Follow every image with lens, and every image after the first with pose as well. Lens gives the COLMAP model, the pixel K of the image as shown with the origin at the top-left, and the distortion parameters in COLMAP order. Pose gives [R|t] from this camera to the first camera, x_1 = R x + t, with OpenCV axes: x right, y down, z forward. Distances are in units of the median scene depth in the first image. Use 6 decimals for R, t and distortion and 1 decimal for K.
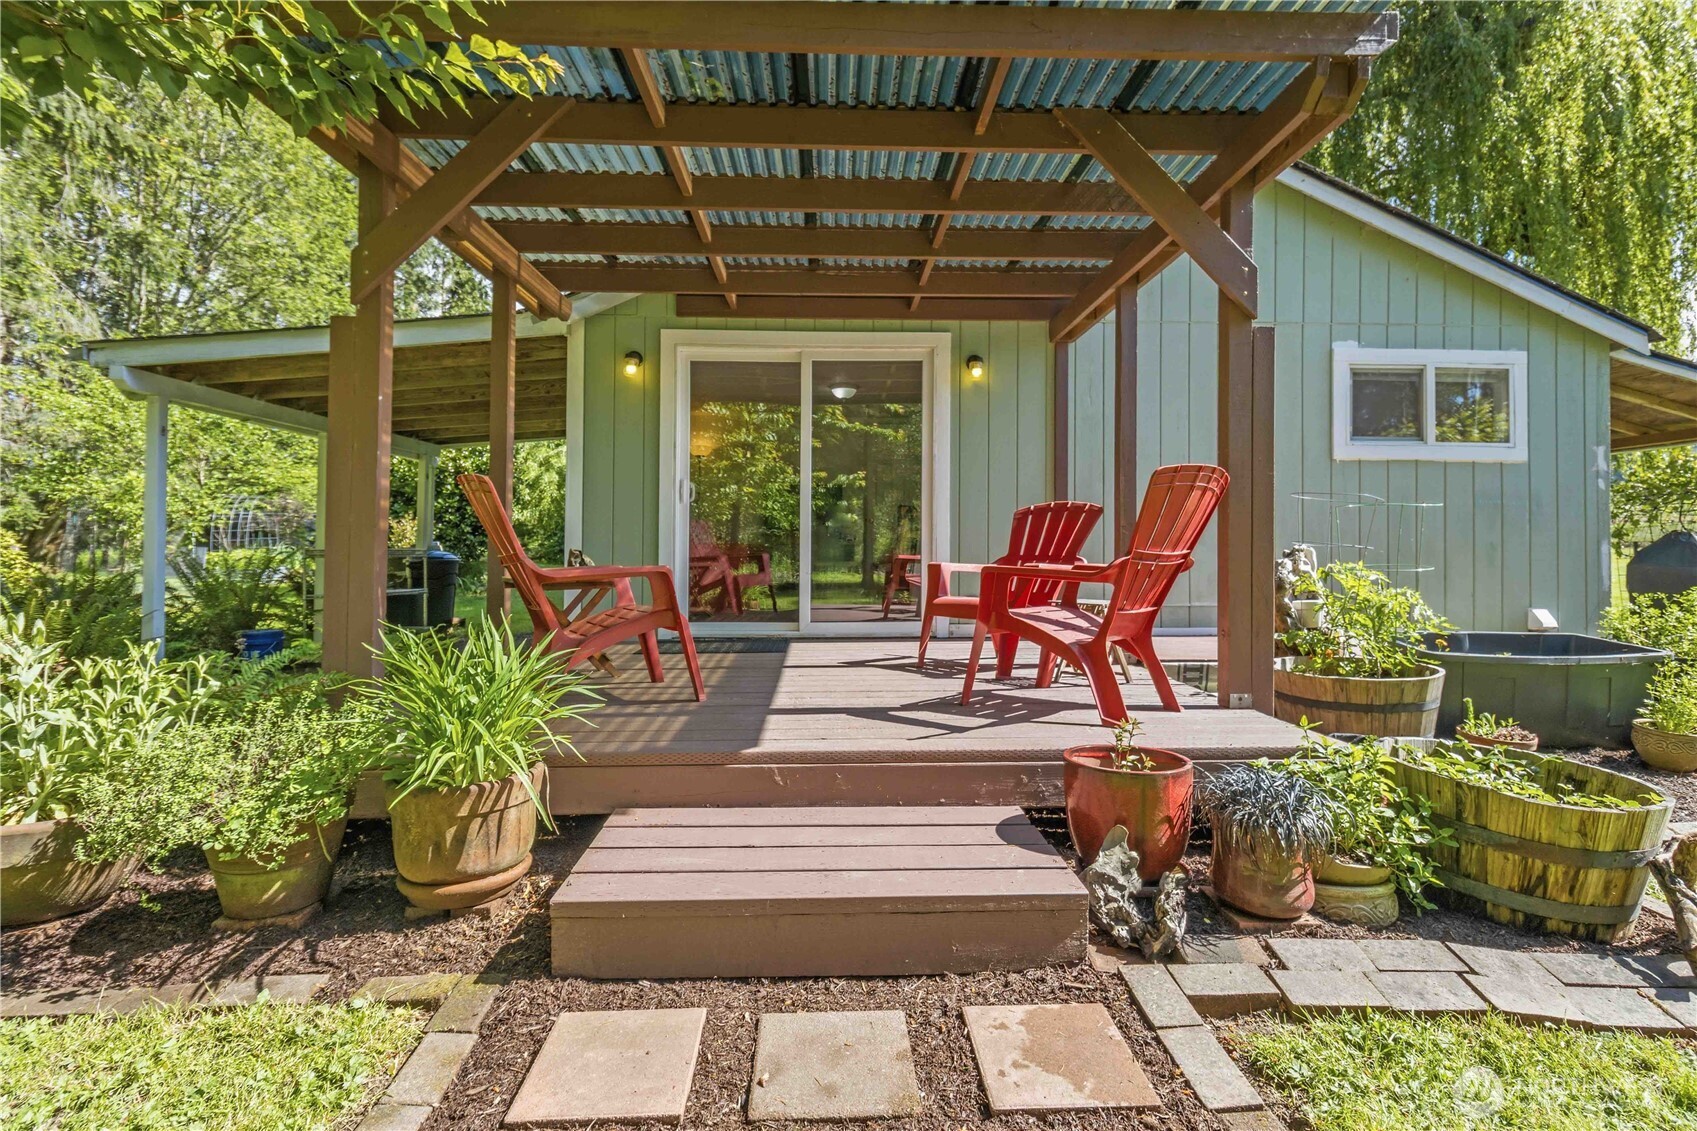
lens RADIAL K [[784.2, 0, 851.9], [0, 784.2, 553.0], [0, 0, 1]] dist [-0.001241, -0.000125]
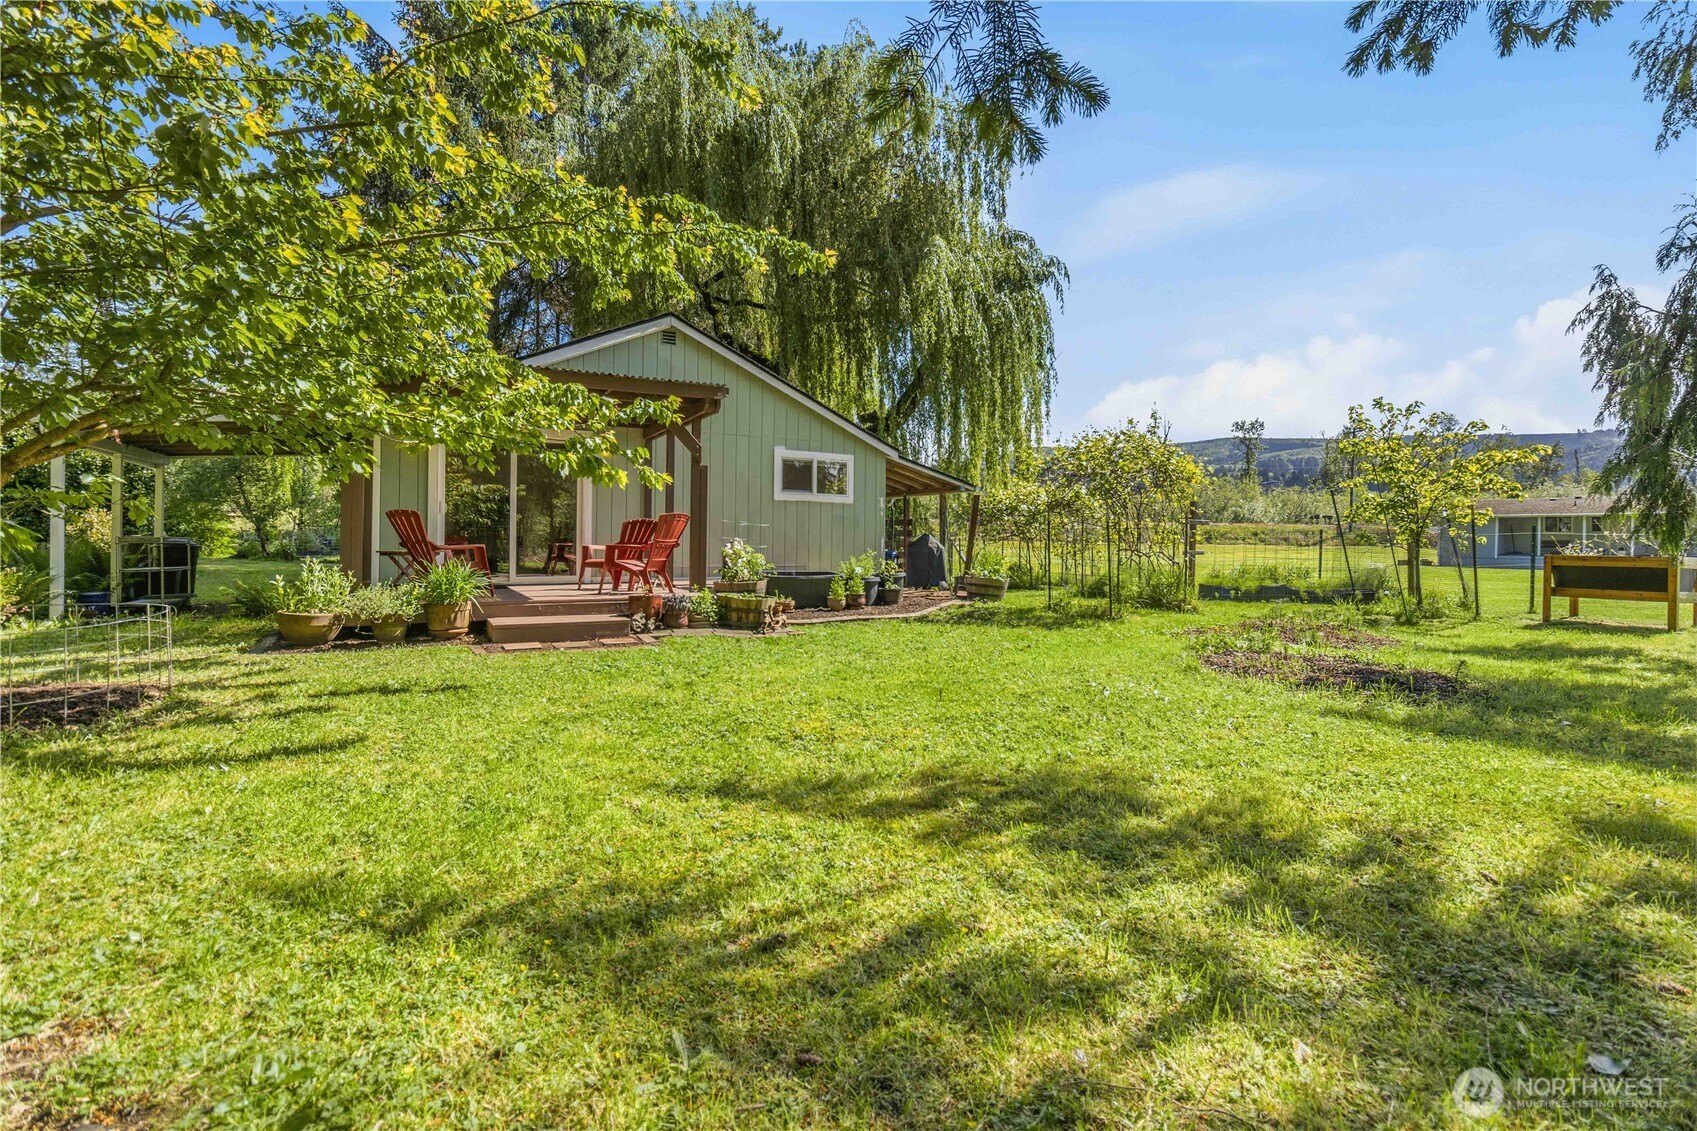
lens RADIAL K [[784.2, 0, 864.4], [0, 784.2, 551.8], [0, 0, 1]] dist [-0.001241, -0.000125]
pose [[0.892955, -0.002546, 0.450139, -0.174135], [0.001599, 0.999996, 0.002484, 0.024257], [-0.450143, -0.001499, 0.892955, -1.240641]]
